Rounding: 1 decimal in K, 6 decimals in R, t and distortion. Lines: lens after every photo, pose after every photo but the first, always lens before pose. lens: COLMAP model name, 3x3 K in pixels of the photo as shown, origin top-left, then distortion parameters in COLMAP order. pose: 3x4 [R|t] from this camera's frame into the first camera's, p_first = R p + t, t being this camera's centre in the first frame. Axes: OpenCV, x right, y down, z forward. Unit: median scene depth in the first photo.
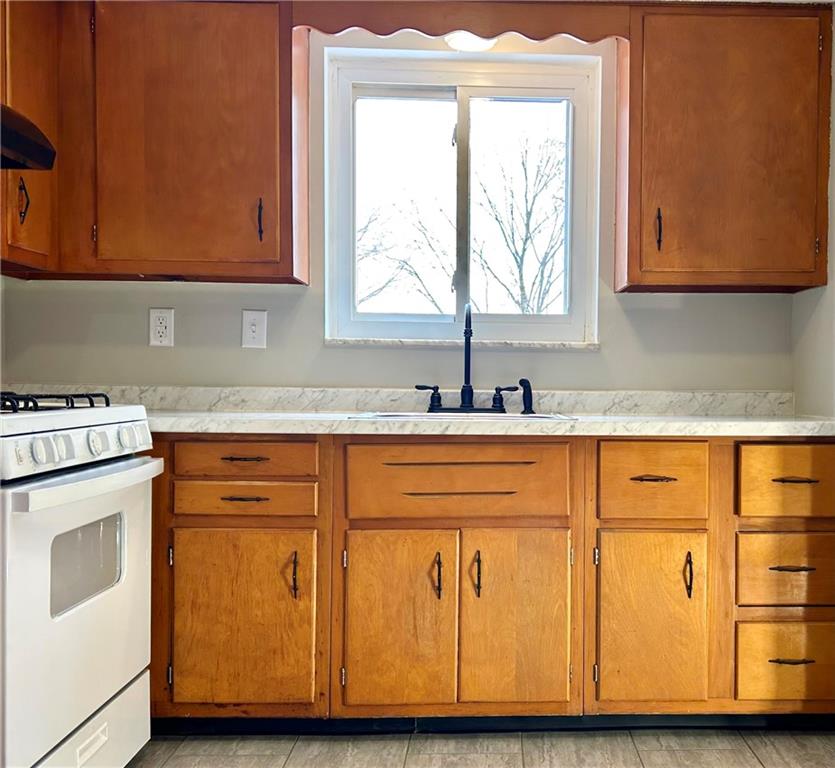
lens RADIAL K [[959.3, 0, 514.8], [0, 959.3, 395.6], [0, 0, 1]] dist [0.059328, 0.000000]
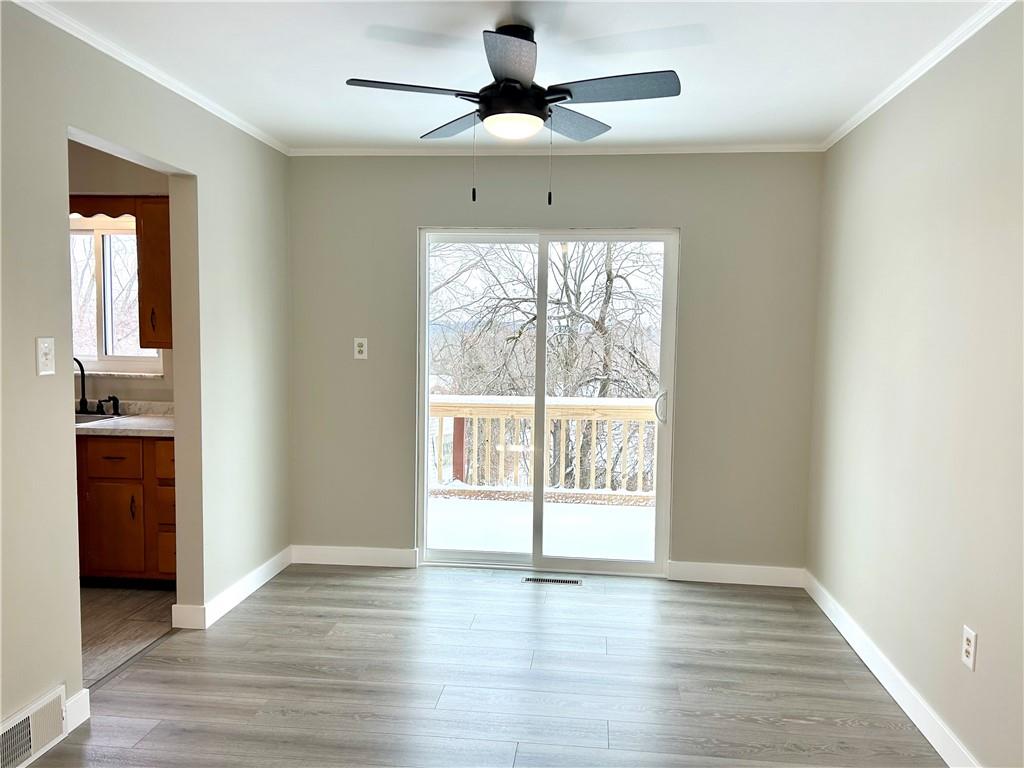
lens RADIAL K [[778.0, 0, 515.2], [0, 778.0, 380.2], [0, 0, 1]] dist [0.050498, -0.047249]
pose [[0.990311, 0.011757, -0.138369, 1.121652], [-0.003825, 0.998341, 0.057453, -0.156198], [0.138815, -0.056368, 0.988713, -0.419404]]
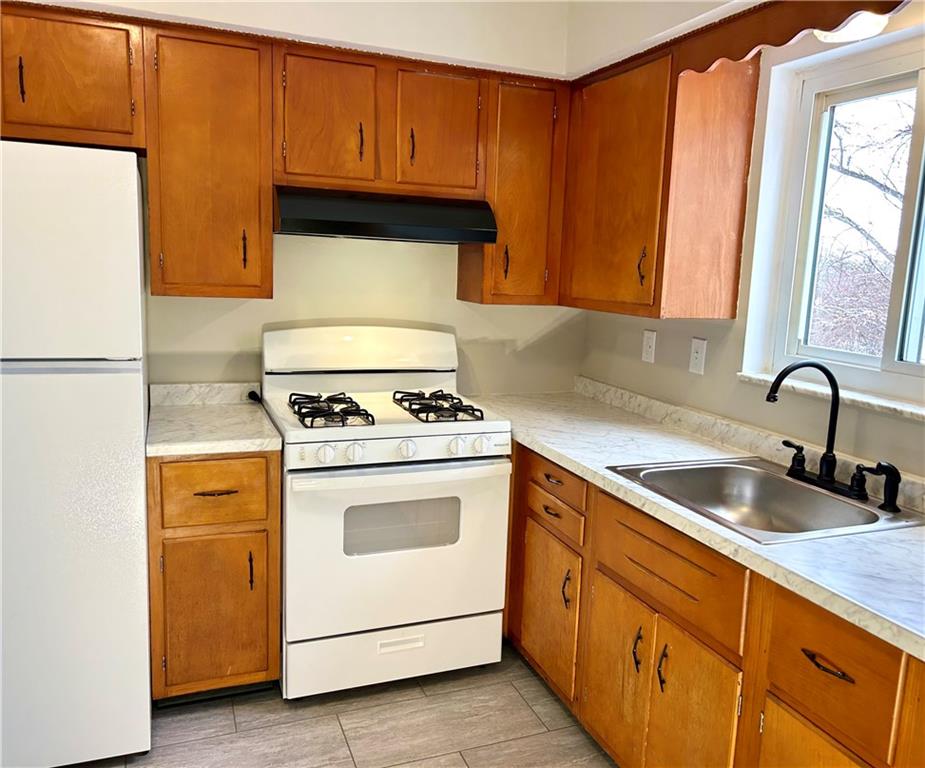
lens RADIAL K [[769.0, 0, 471.9], [0, 769.0, 383.2], [0, 0, 1]] dist [0.046896, -0.046720]
pose [[0.341860, 0.147481, -0.928106, 0.531534], [-0.048496, 0.989061, 0.139304, -0.173691], [0.938499, -0.002613, 0.345273, 0.552698]]
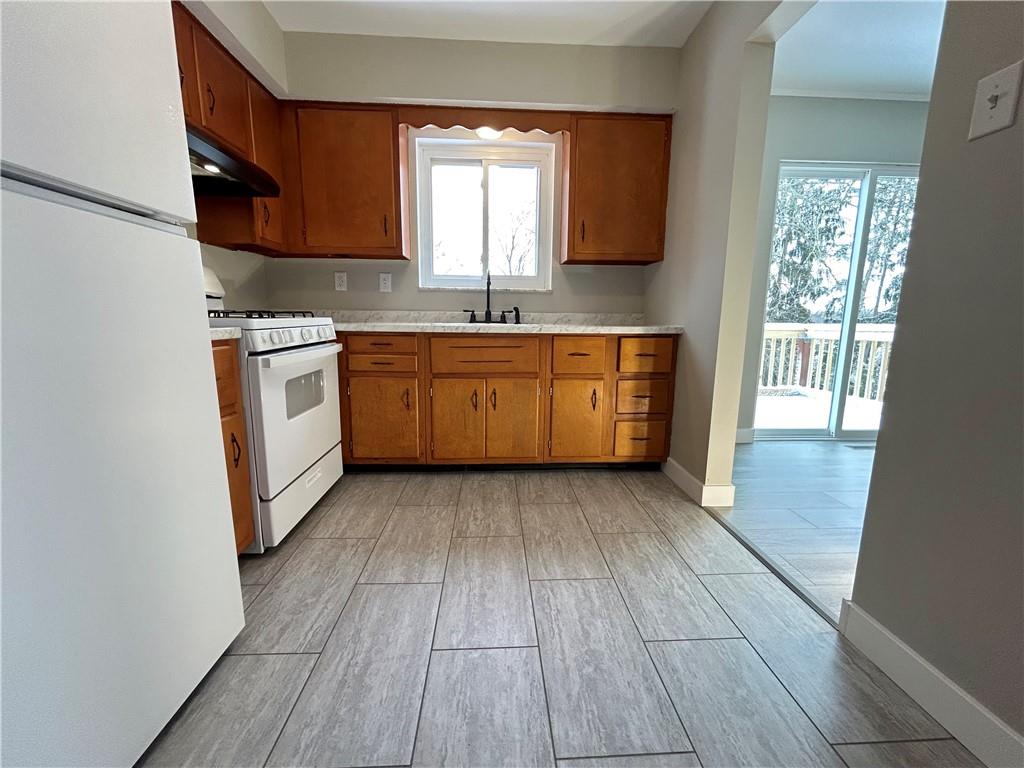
lens RADIAL K [[417.0, 0, 511.3], [0, 417.0, 378.0], [0, 0, 1]] dist [0.004001, -0.000317]
pose [[0.999935, 0.000727, 0.011369, -0.011472], [-0.002249, 0.990915, 0.134470, 0.015680], [-0.011168, -0.134487, 0.990852, 0.098603]]
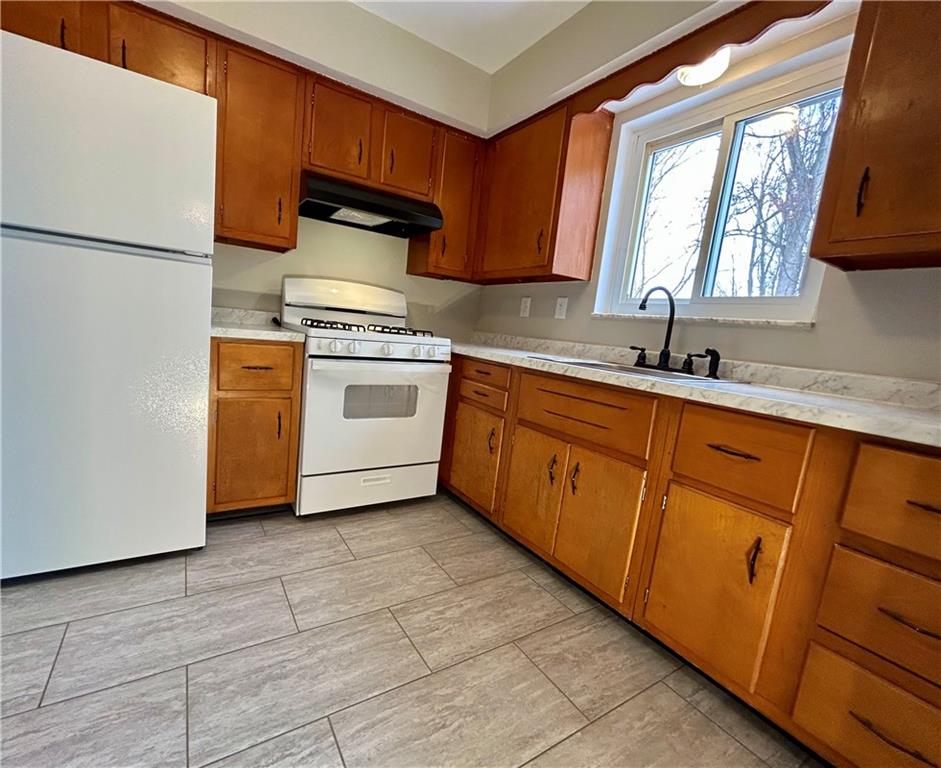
lens RADIAL K [[413.5, 0, 422.6], [0, 413.5, 379.2], [0, 0, 1]] dist [-0.002809, 0.000907]
pose [[0.466516, 0.154305, -0.870950, 0.345464], [-0.104109, 0.987400, 0.119171, -0.004040], [0.878365, 0.035078, 0.476702, 0.499667]]
